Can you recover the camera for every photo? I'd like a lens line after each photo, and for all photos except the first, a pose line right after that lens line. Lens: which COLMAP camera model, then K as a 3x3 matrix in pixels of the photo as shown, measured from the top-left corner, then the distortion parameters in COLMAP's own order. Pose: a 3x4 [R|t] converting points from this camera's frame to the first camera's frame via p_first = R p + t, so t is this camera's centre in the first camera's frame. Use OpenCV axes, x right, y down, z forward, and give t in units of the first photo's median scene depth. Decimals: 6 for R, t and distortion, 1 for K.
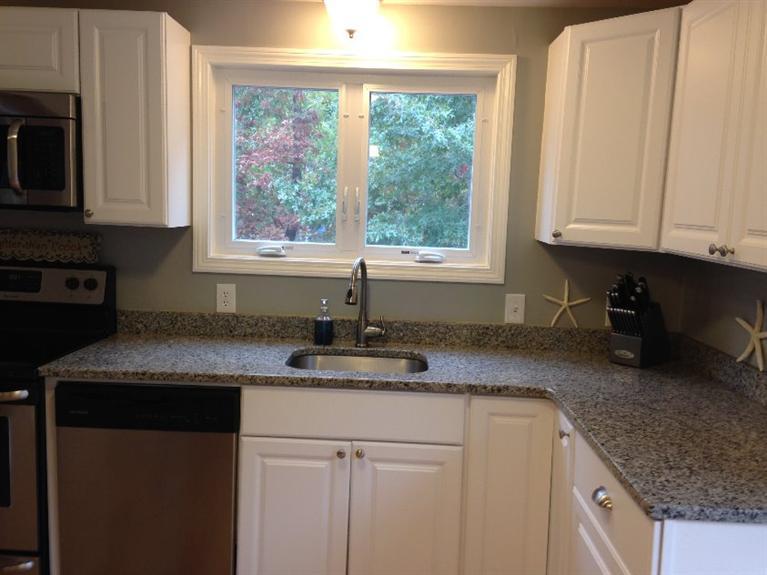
lens RADIAL K [[702.6, 0, 382.3], [0, 702.6, 285.6], [0, 0, 1]] dist [0.086825, 0.000000]
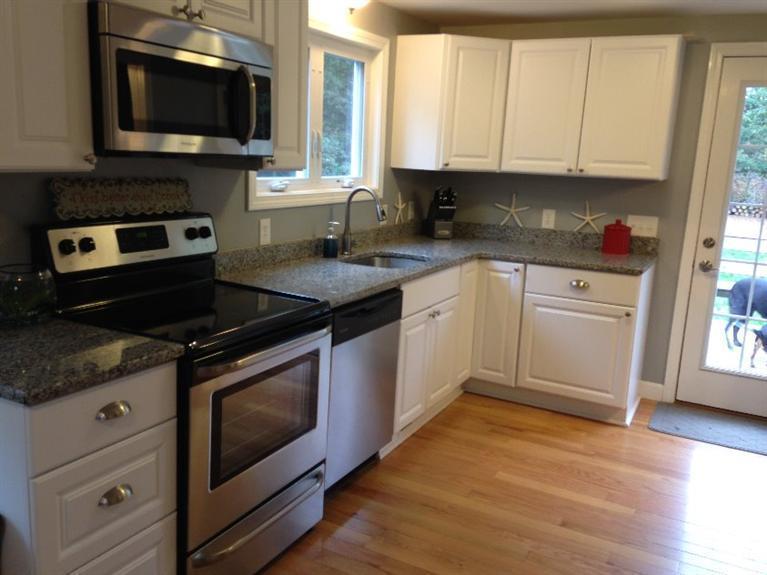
lens RADIAL K [[702.6, 0, 382.7], [0, 702.6, 288.6], [0, 0, 1]] dist [0.086825, 0.000000]
pose [[0.436299, -0.192532, 0.878962, -1.165614], [0.076391, 0.981239, 0.177017, -0.078739], [-0.896553, -0.010088, 0.442821, 0.348884]]
